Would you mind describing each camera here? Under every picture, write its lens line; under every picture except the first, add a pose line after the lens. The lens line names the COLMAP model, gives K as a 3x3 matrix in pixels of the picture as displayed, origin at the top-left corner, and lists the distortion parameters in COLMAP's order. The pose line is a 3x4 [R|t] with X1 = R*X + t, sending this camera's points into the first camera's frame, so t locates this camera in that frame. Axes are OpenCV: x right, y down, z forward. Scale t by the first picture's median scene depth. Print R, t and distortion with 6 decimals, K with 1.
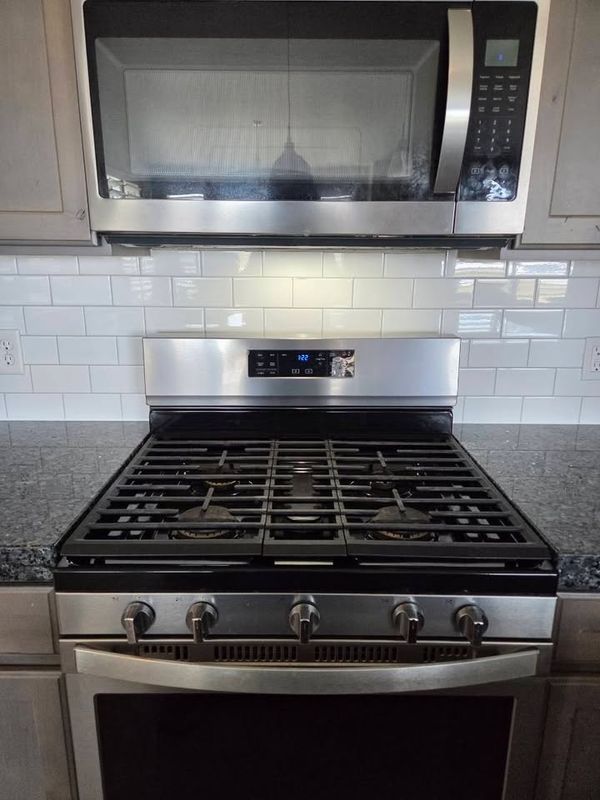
lens RADIAL K [[547.6, 0, 303.5], [0, 547.6, 396.6], [0, 0, 1]] dist [0.042251, -0.040889]
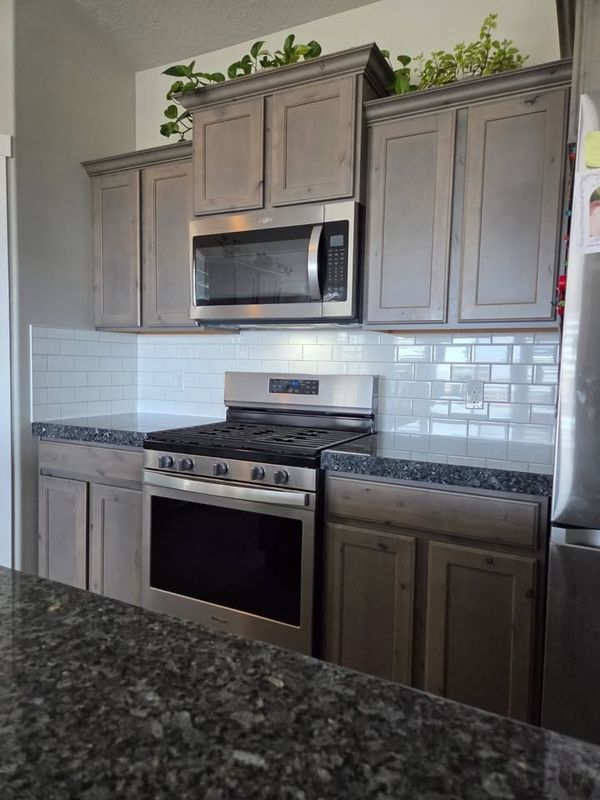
lens RADIAL K [[547.6, 0, 304.0], [0, 547.6, 400.4], [0, 0, 1]] dist [0.042251, -0.040889]
pose [[0.887560, 0.040200, -0.458934, 0.905579], [-0.119332, 0.982247, -0.144744, 0.258806], [0.444968, 0.183234, 0.876601, -0.645684]]
